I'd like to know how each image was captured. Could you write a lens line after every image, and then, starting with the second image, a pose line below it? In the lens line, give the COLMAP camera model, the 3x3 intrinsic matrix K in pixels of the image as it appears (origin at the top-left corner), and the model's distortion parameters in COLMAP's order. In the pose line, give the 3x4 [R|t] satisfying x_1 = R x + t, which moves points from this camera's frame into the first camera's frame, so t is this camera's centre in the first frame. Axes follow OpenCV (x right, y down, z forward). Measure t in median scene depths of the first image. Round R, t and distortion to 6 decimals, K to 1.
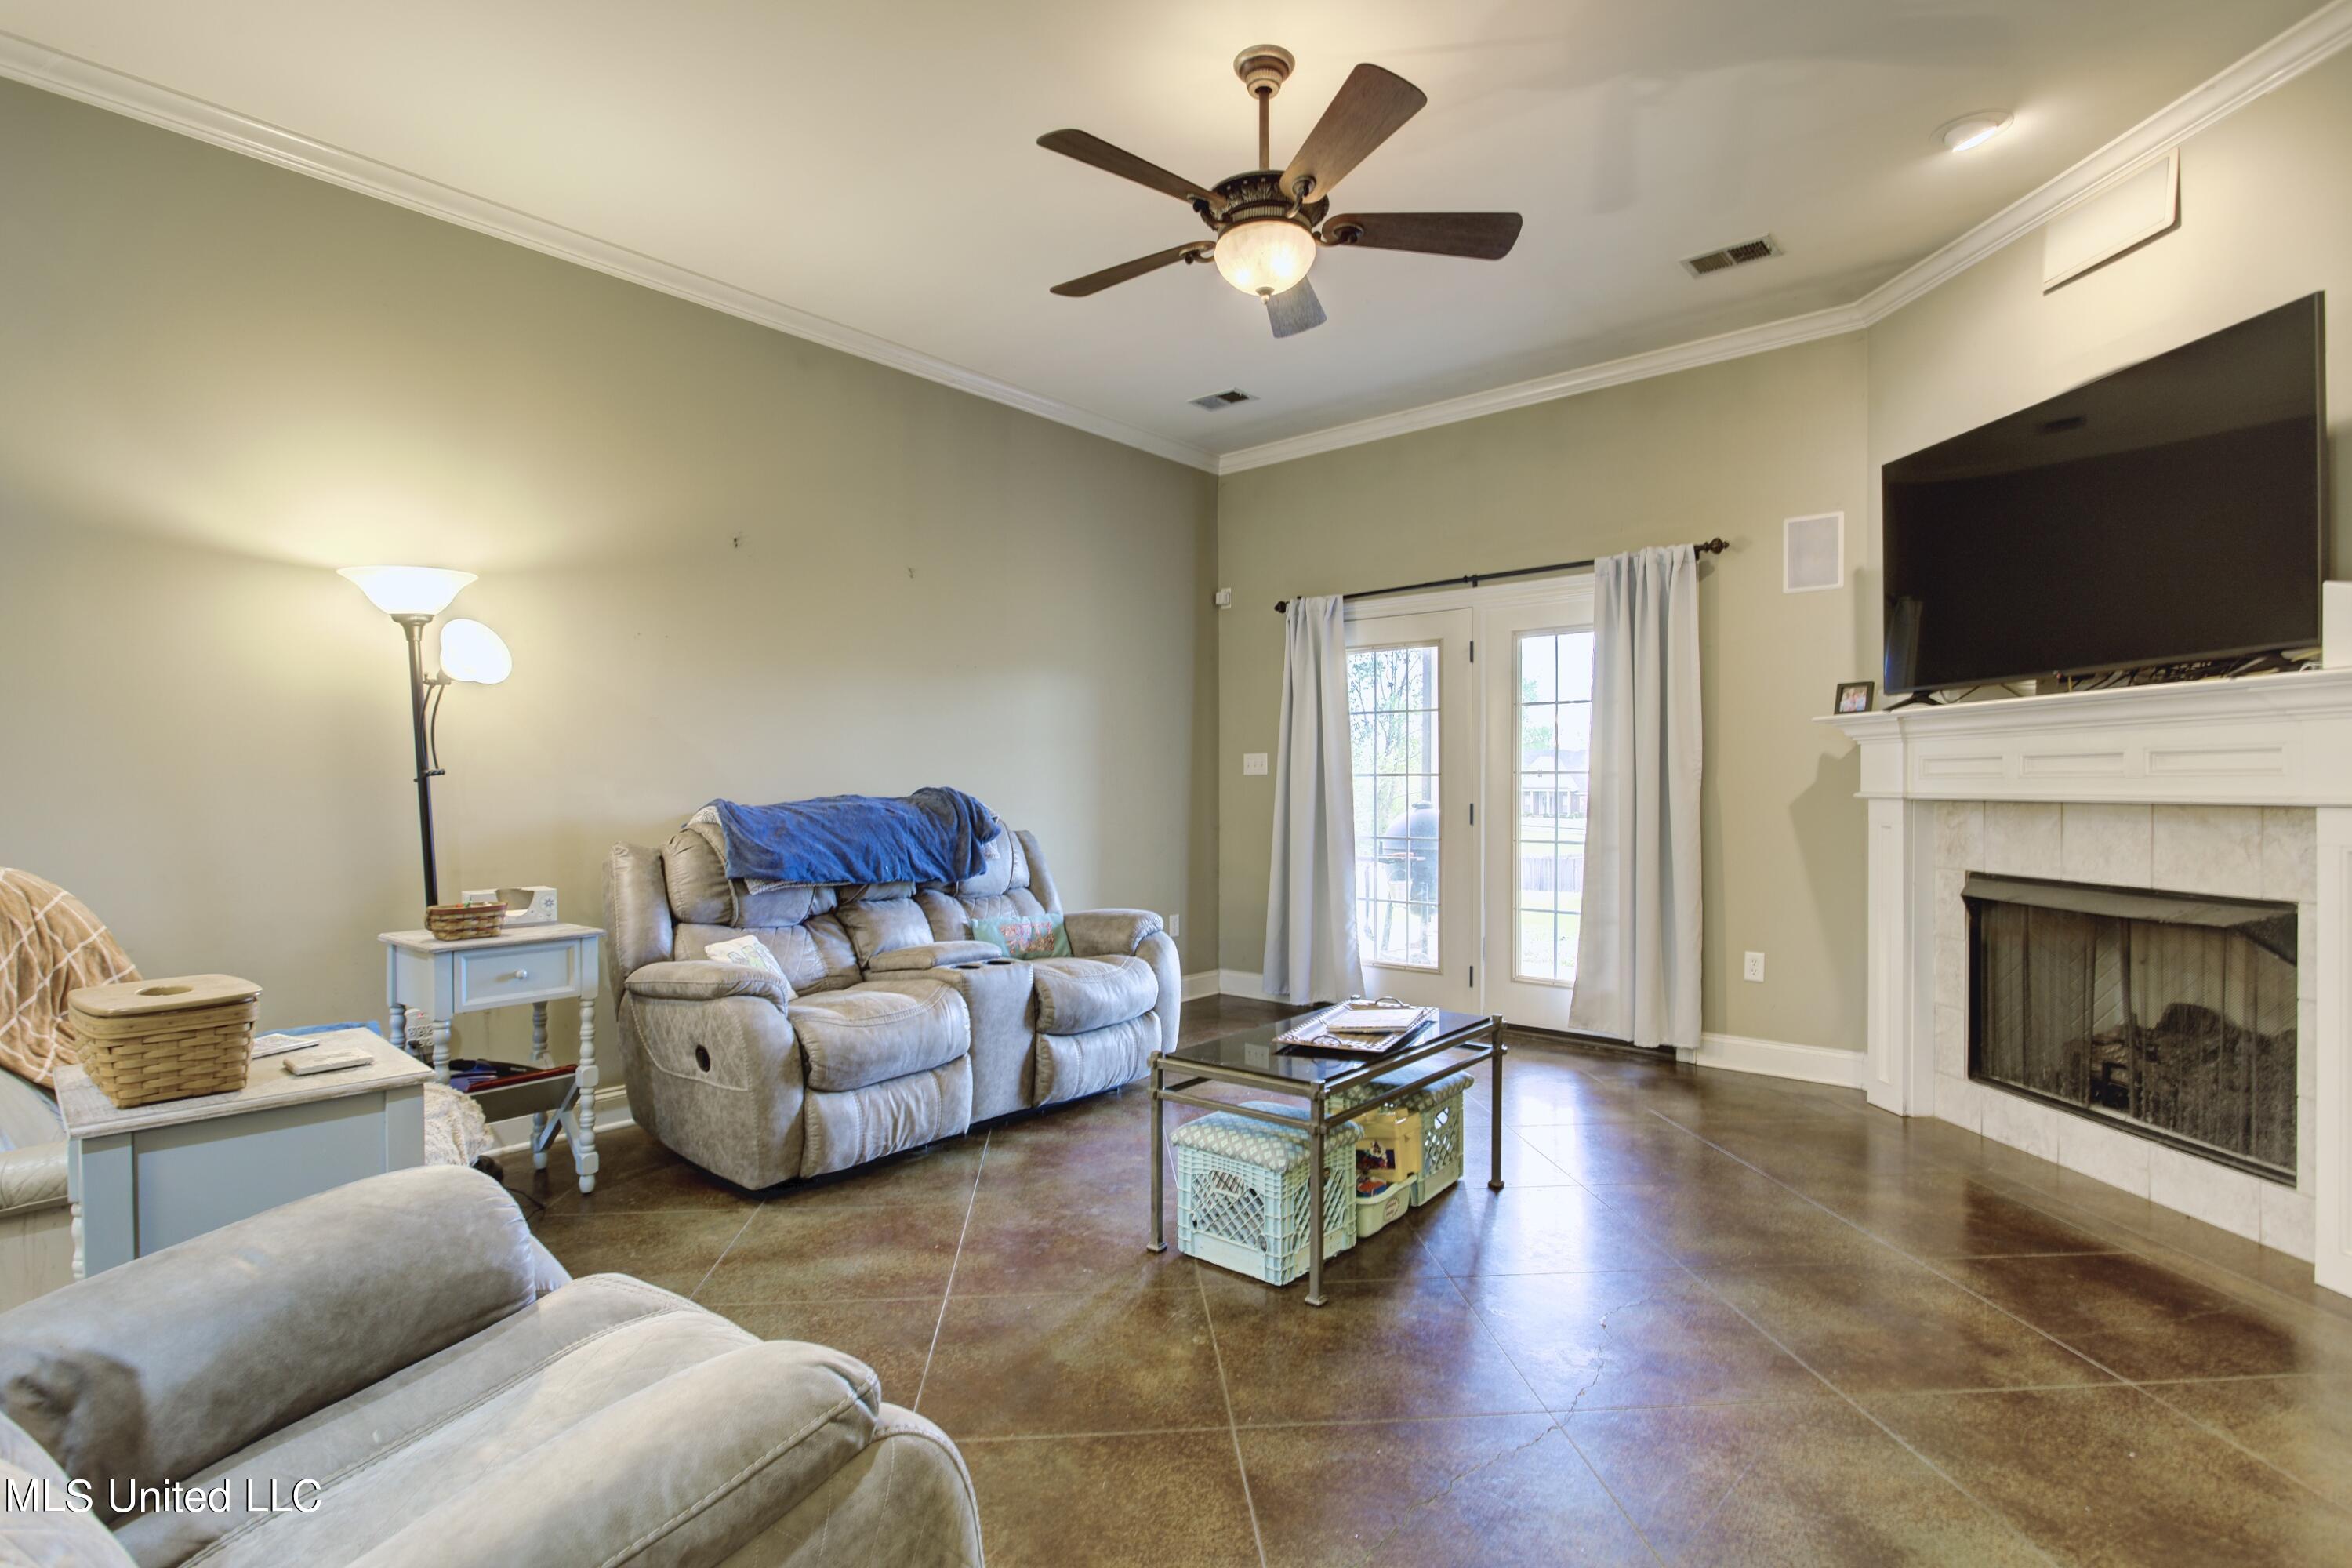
lens RADIAL K [[1143.5, 0, 1174.7], [0, 1143.5, 787.8], [0, 0, 1]] dist [-0.011434, 0.003800]
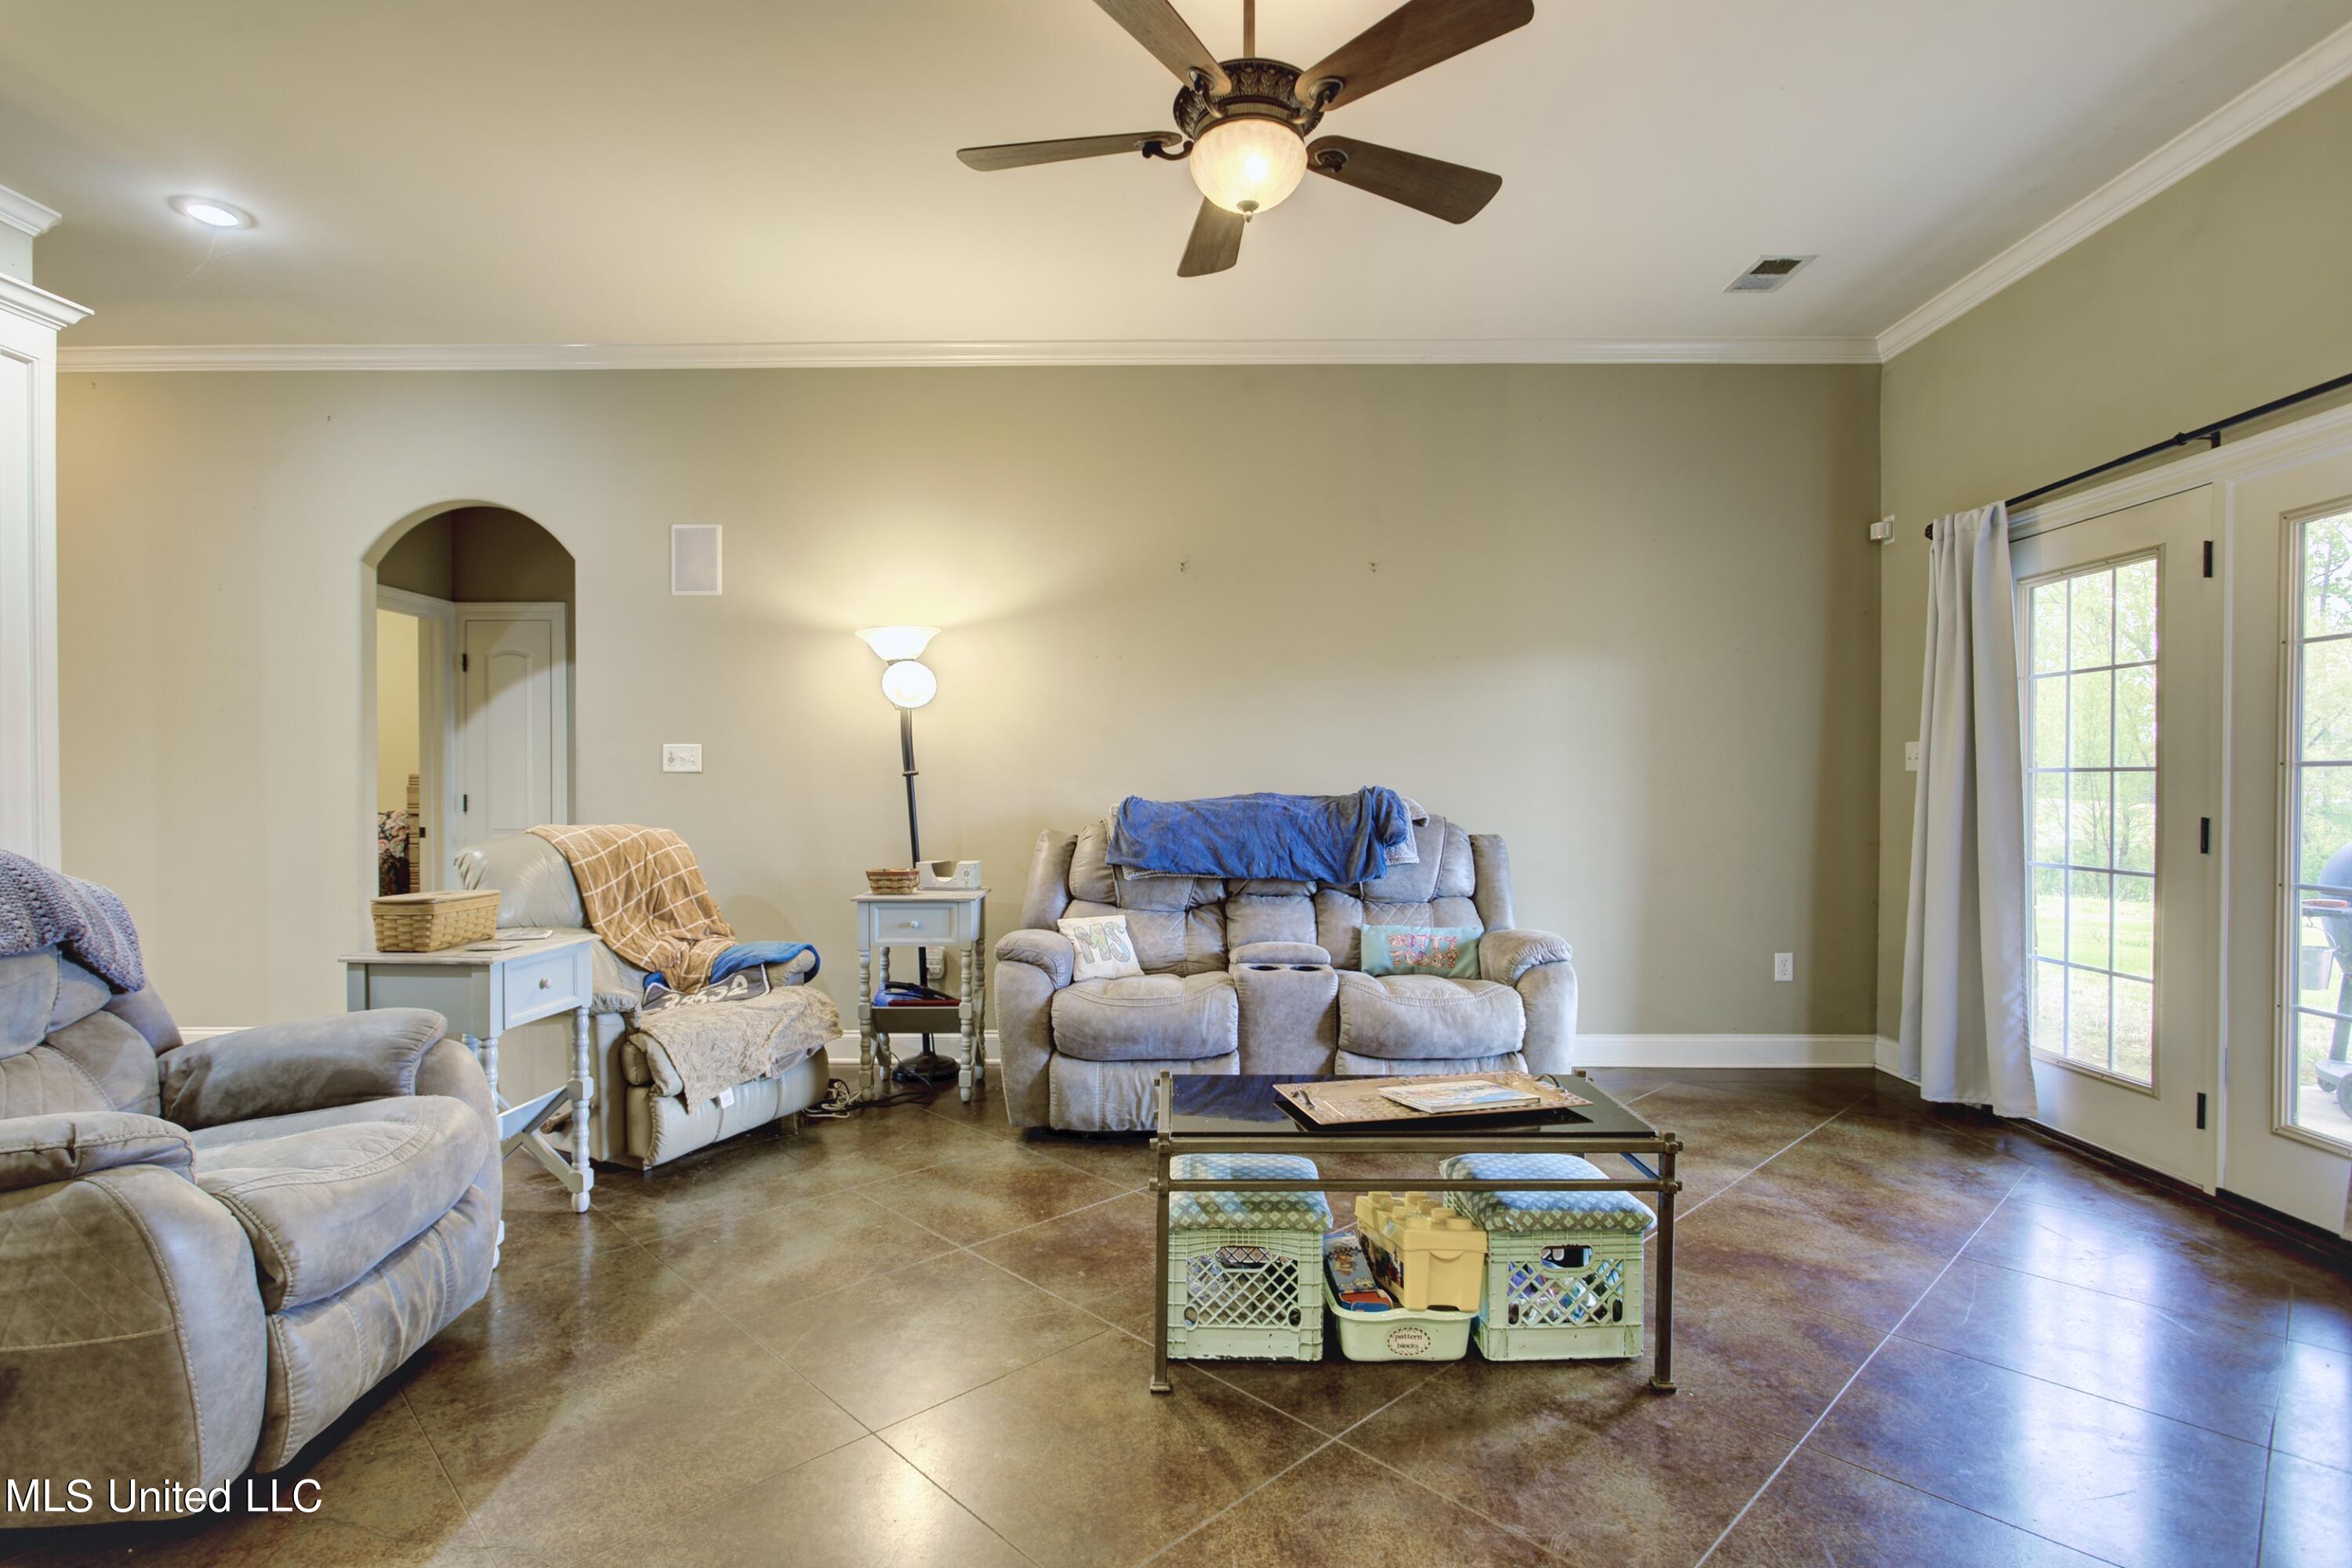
lens RADIAL K [[1143.5, 0, 1174.7], [0, 1143.5, 787.8], [0, 0, 1]] dist [-0.011434, 0.003800]
pose [[0.636560, 0.004560, -0.771214, 0.513619], [-0.004197, 0.999988, 0.002448, -0.000729], [0.771216, 0.001678, 0.636572, 0.301855]]
